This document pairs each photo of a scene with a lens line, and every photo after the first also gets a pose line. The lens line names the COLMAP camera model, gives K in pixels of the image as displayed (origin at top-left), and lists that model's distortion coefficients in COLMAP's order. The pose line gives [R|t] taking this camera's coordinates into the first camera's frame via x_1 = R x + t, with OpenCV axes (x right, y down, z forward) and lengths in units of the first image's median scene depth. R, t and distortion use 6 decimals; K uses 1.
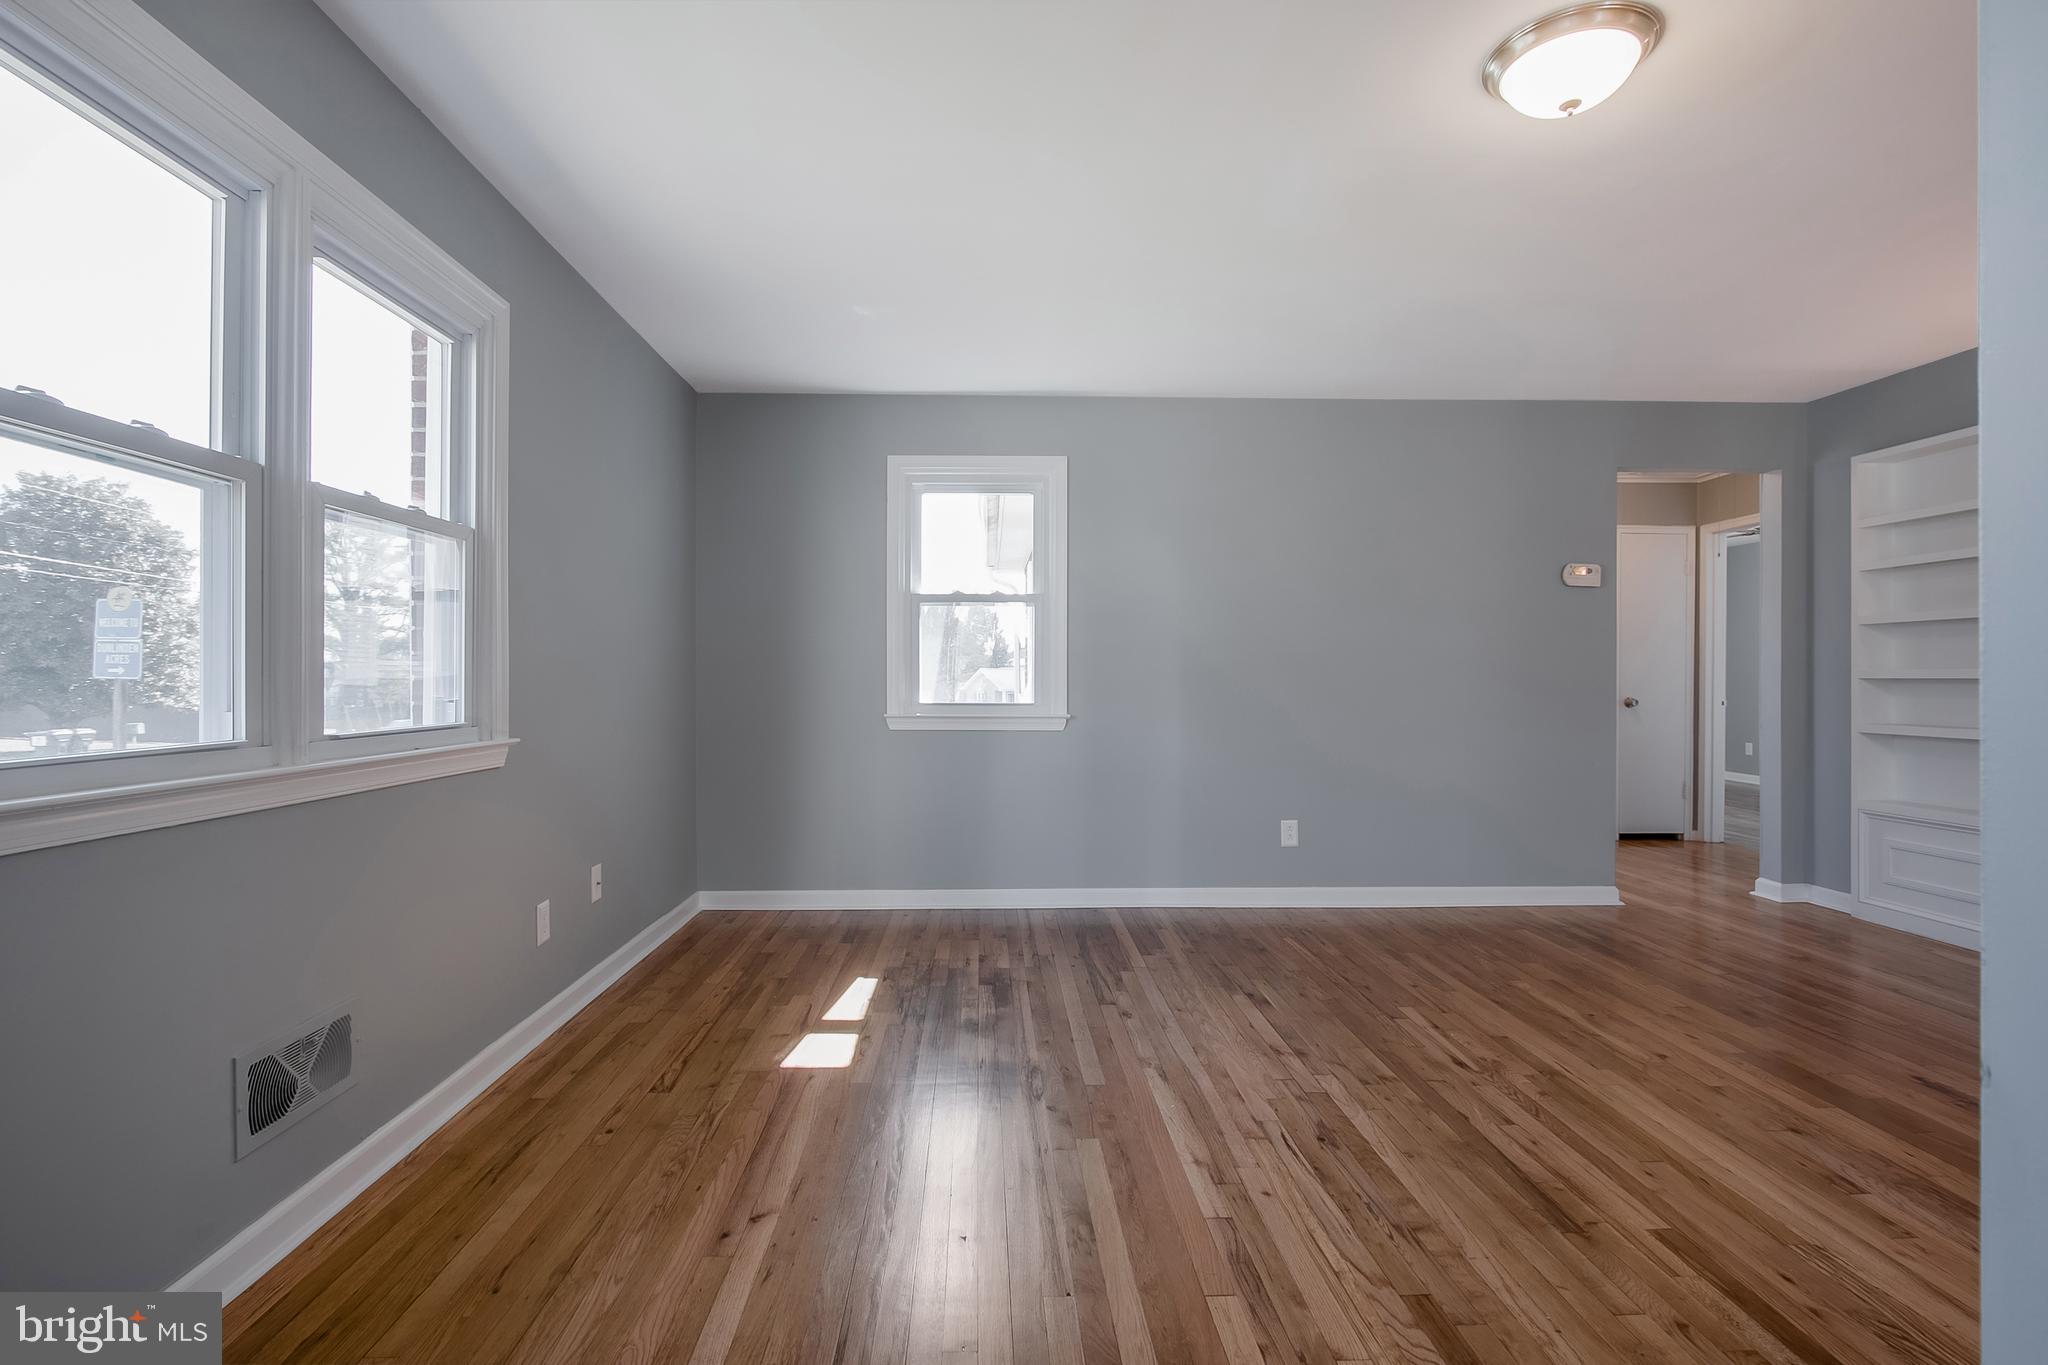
lens RADIAL K [[953.6, 0, 1005.3], [0, 953.6, 676.0], [0, 0, 1]] dist [-0.025912, 0.007382]
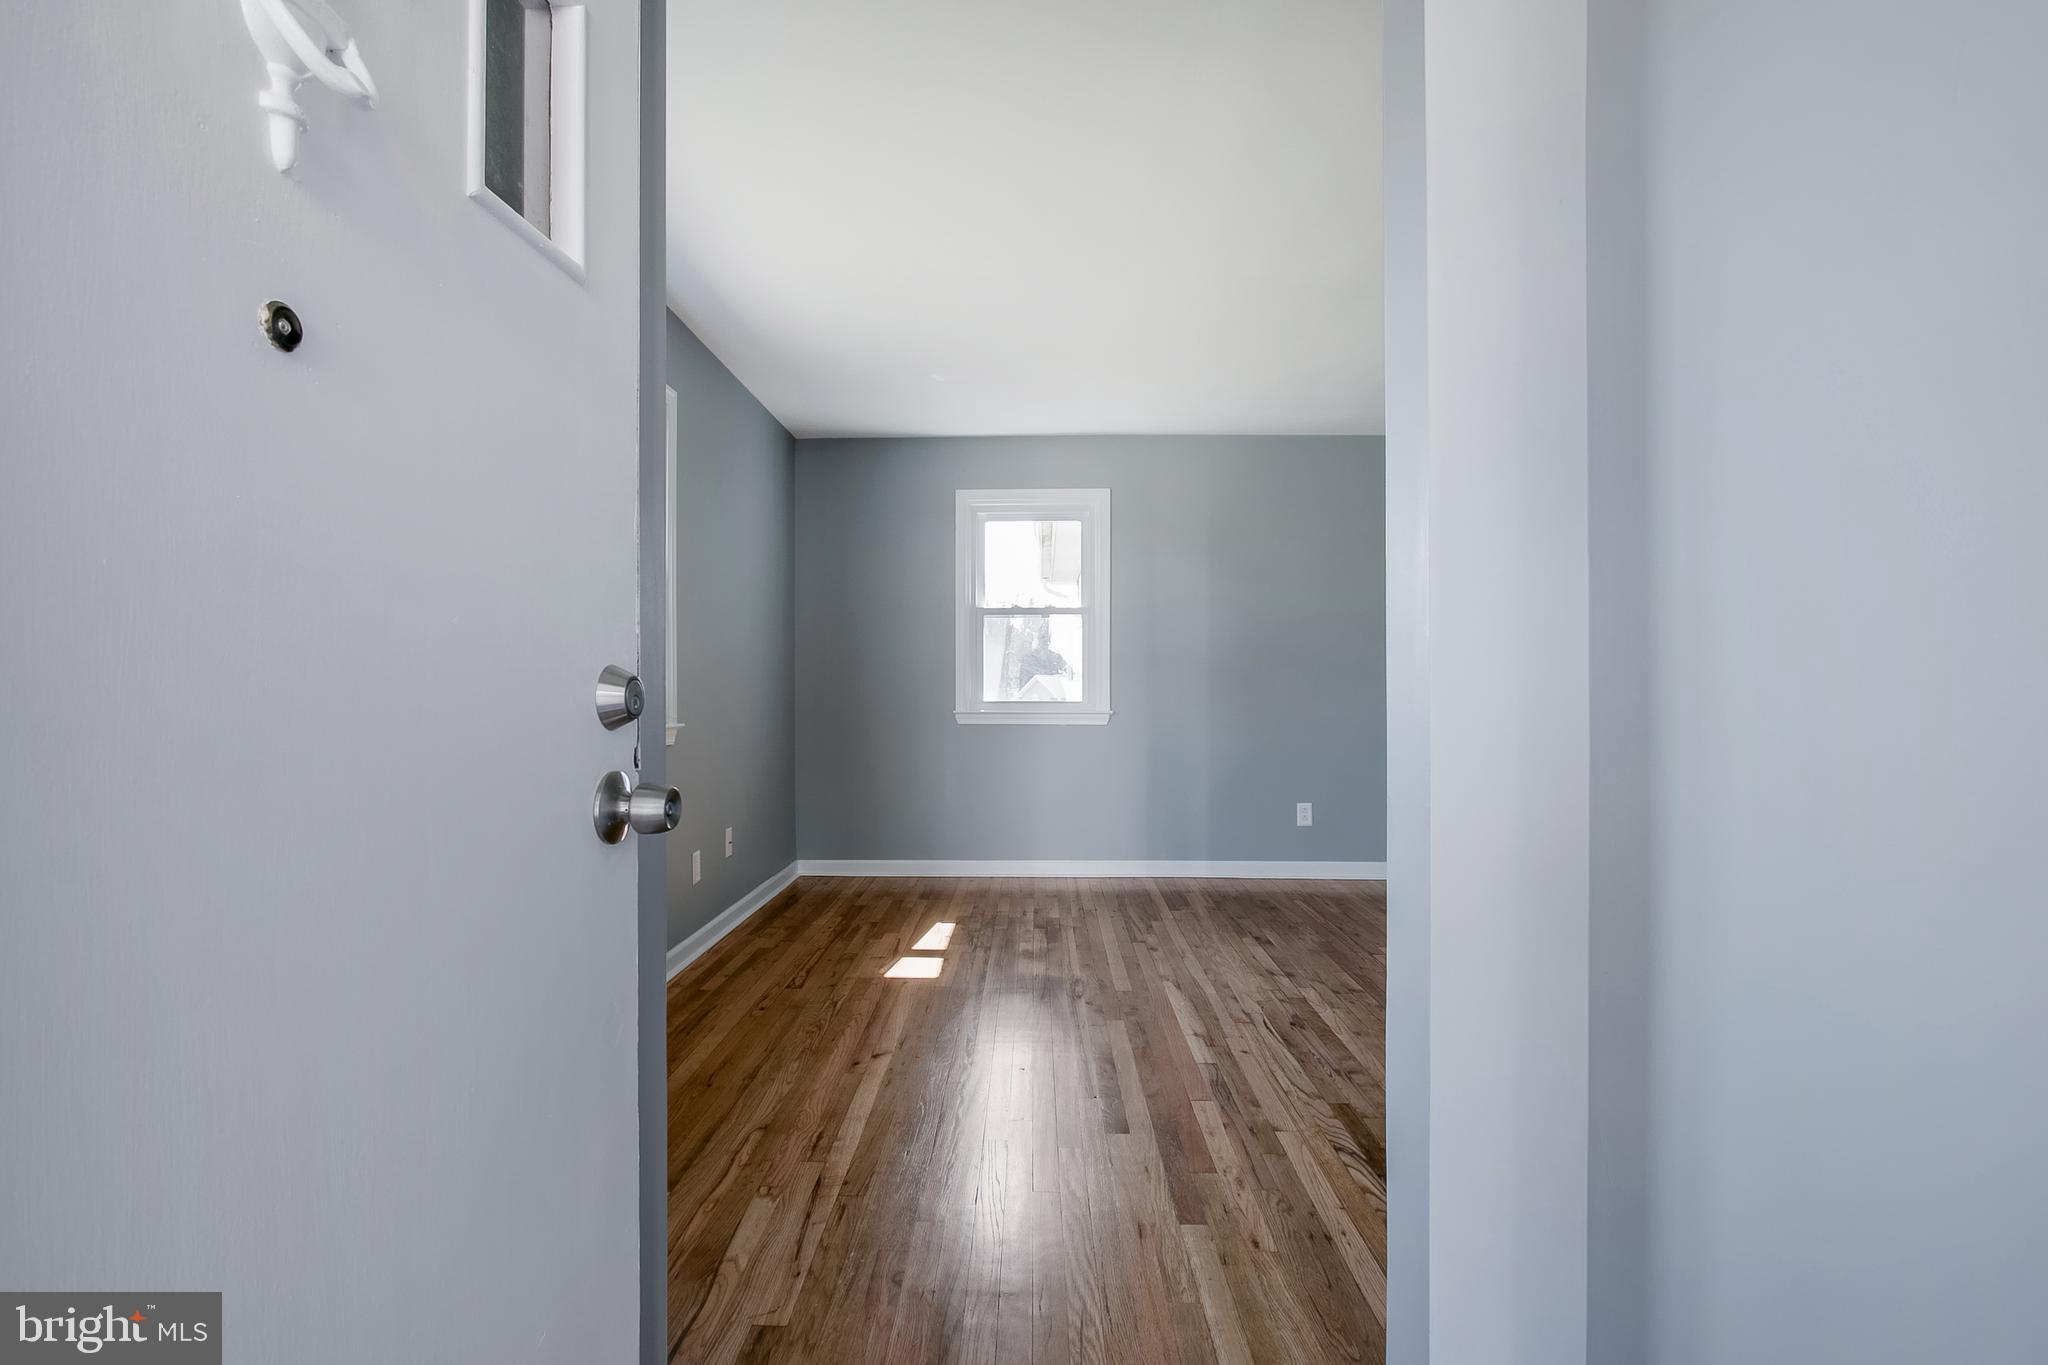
lens RADIAL K [[962.0, 0, 1006.8], [0, 962.0, 688.4], [0, 0, 1]] dist [-0.021064, 0.000143]
pose [[0.998423, -0.001401, -0.056126, 0.008608], [0.001662, 0.999988, 0.004594, 0.011784], [0.056119, -0.004680, 0.998413, -0.283870]]
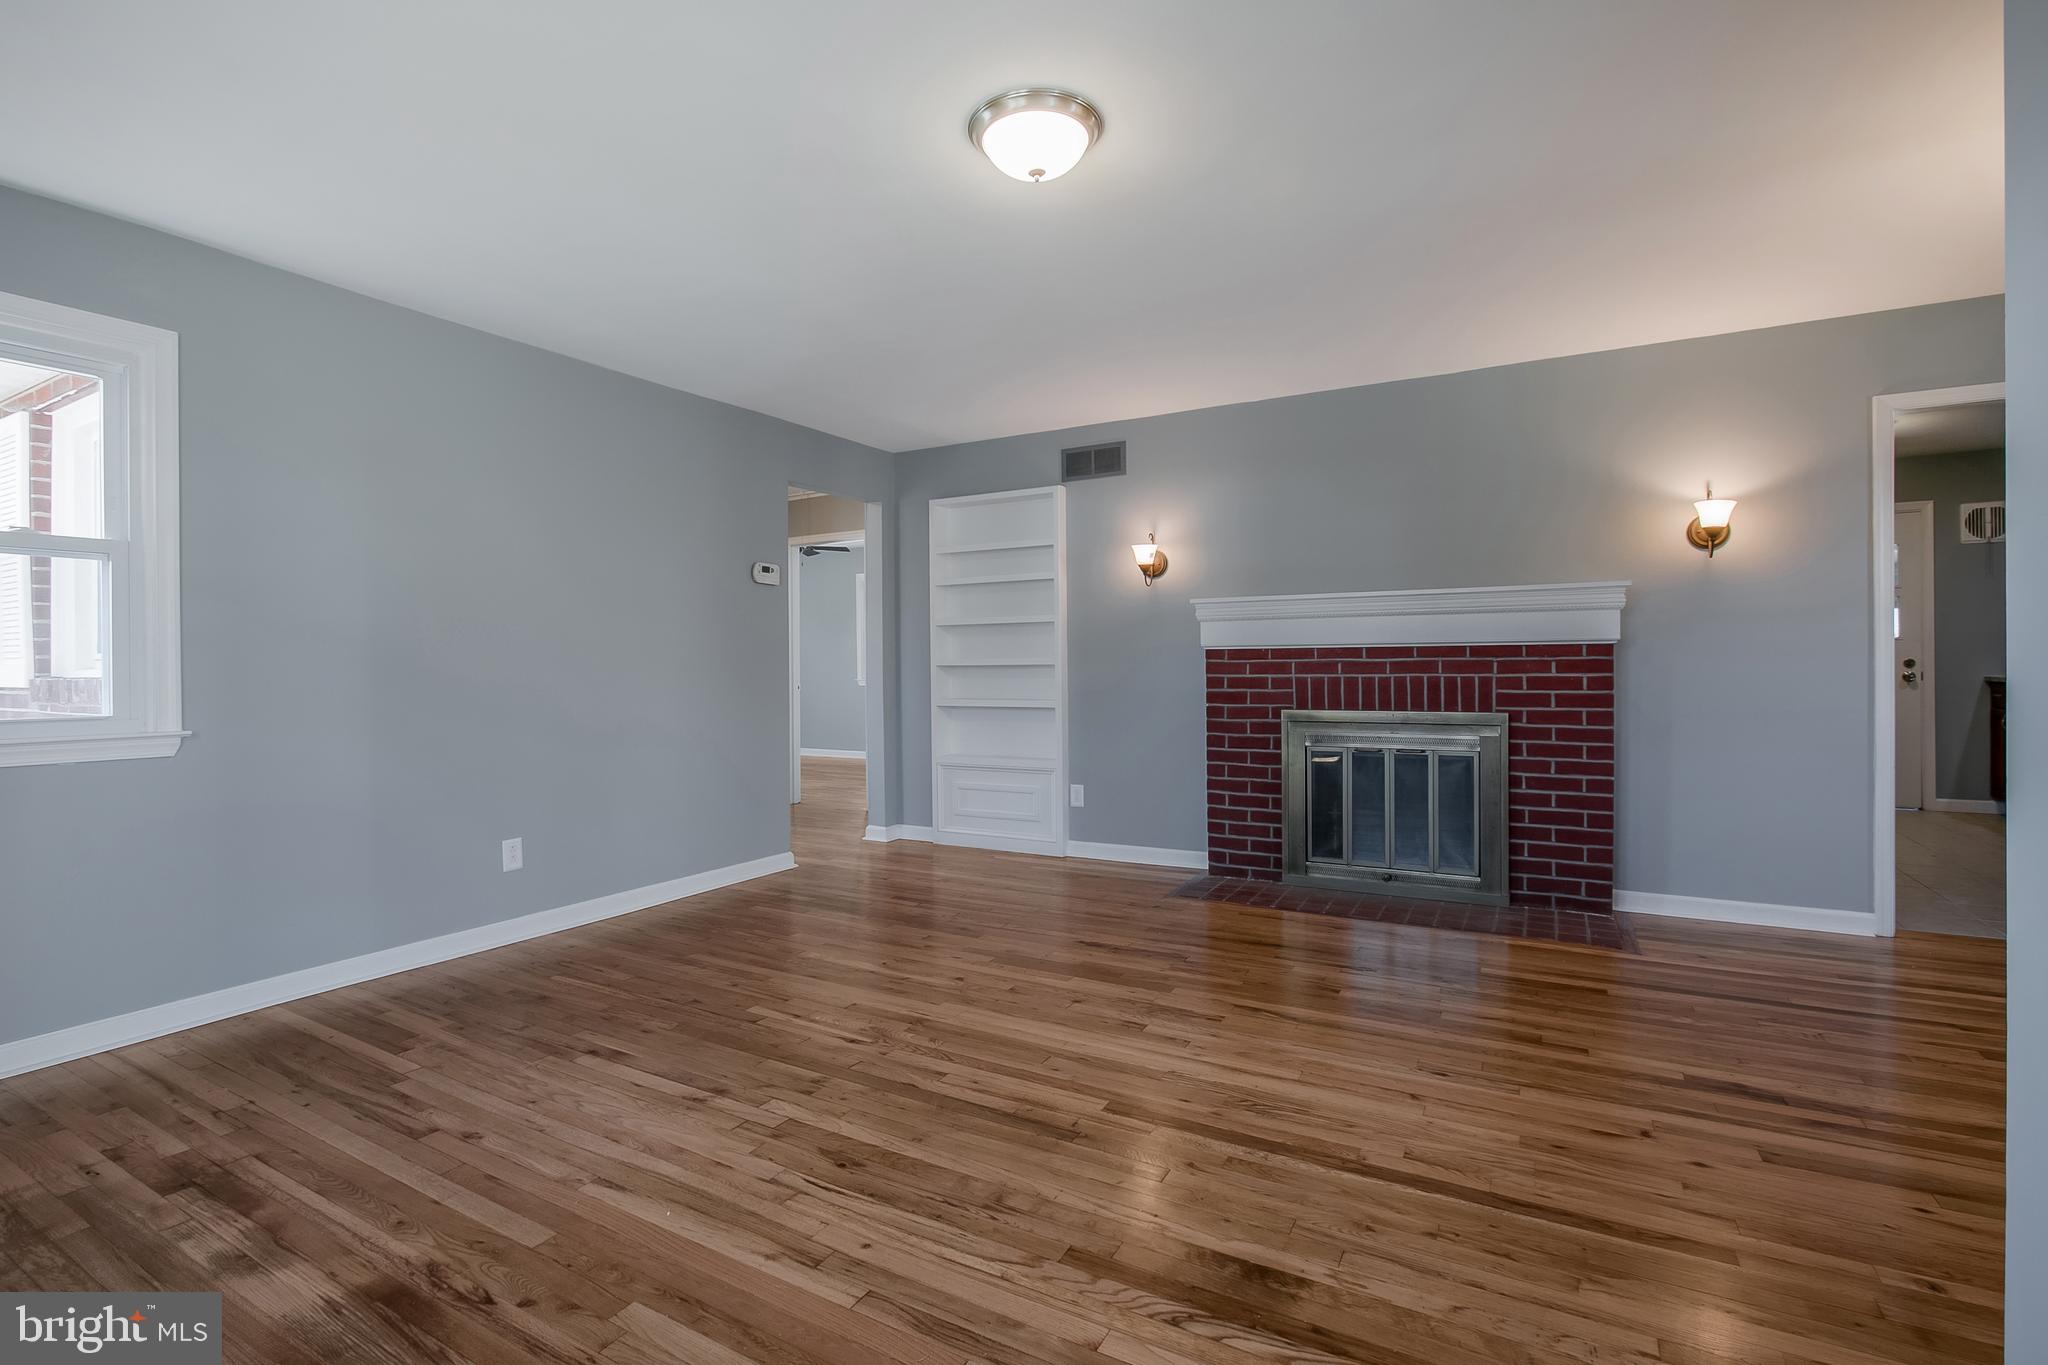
lens RADIAL K [[942.1, 0, 1012.9], [0, 942.1, 671.4], [0, 0, 1]] dist [-0.015260, 0.000870]
pose [[0.520349, -0.011917, 0.853870, -0.289234], [0.007434, 0.999928, 0.009426, -0.003480], [-0.853921, 0.001443, 0.520401, 0.299590]]
